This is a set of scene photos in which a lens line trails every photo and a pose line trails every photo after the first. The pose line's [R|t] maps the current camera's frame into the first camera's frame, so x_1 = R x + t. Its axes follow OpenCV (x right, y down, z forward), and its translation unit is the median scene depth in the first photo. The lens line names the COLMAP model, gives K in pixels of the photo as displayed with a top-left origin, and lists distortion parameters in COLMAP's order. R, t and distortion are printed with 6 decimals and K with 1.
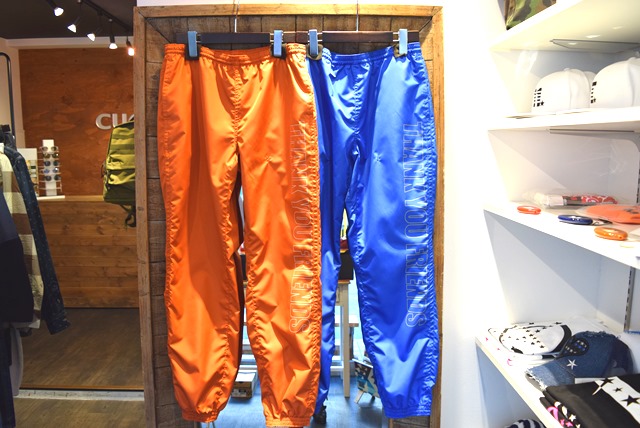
lens RADIAL K [[496.4, 0, 320.0], [0, 496.4, 214.0], [0, 0, 1]] dist [-0.091709, 0.013679]
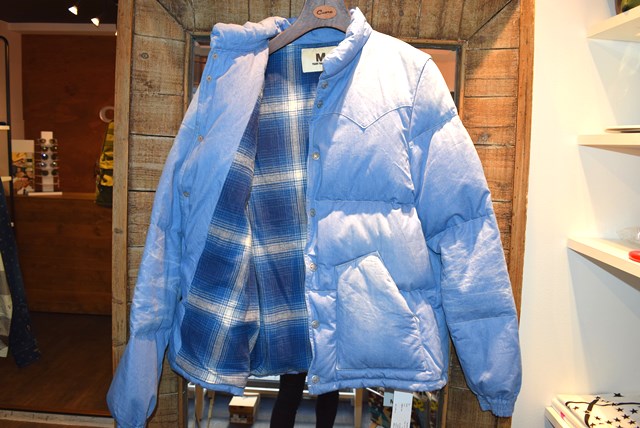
lens RADIAL K [[496.4, 0, 320.0], [0, 496.4, 214.0], [0, 0, 1]] dist [-0.091709, 0.013679]
pose [[0.998953, 0.042877, -0.015979, -0.022208], [-0.042942, 0.999071, -0.003745, -0.021414], [0.015804, 0.004427, 0.999865, 0.119404]]
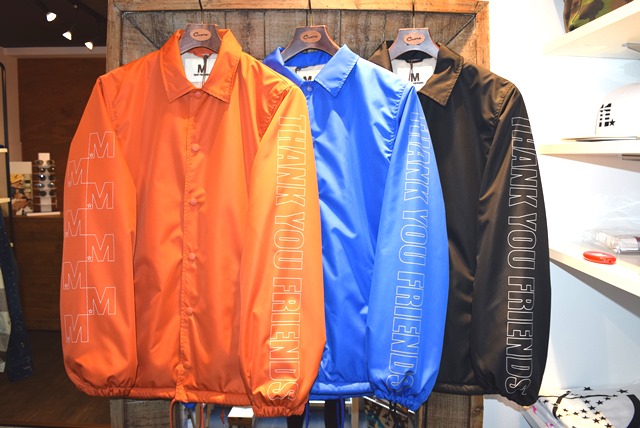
lens RADIAL K [[496.4, 0, 320.0], [0, 496.4, 214.0], [0, 0, 1]] dist [-0.091709, 0.013679]
pose [[0.999809, 0.013410, -0.014246, -0.005410], [-0.013815, 0.999492, -0.028715, -0.021169], [0.013853, 0.028906, 0.999486, 0.091429]]
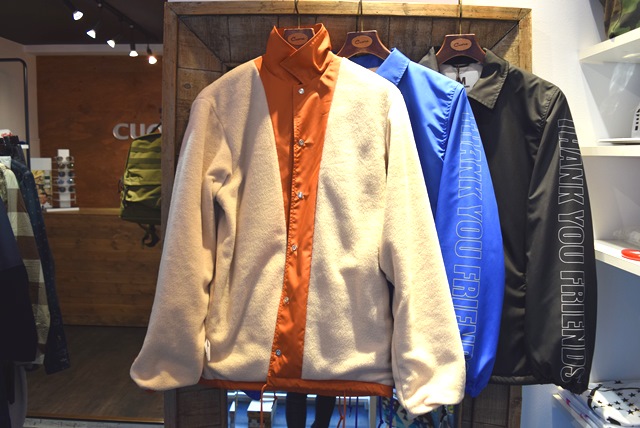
lens RADIAL K [[496.4, 0, 320.0], [0, 496.4, 214.0], [0, 0, 1]] dist [-0.091709, 0.013679]
pose [[0.999485, 0.020437, -0.024751, -0.038501], [-0.021018, 0.999504, -0.023449, -0.020341], [0.024260, 0.023957, 0.999419, 0.075785]]
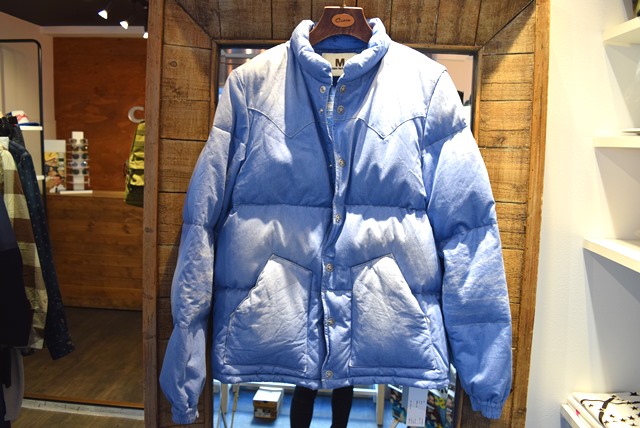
lens RADIAL K [[496.4, 0, 320.0], [0, 496.4, 214.0], [0, 0, 1]] dist [-0.091709, 0.013679]
pose [[0.996810, 0.045627, -0.065485, -0.018584], [-0.045522, 0.998959, 0.003090, -0.023522], [0.065558, -0.000099, 0.997849, 0.104719]]
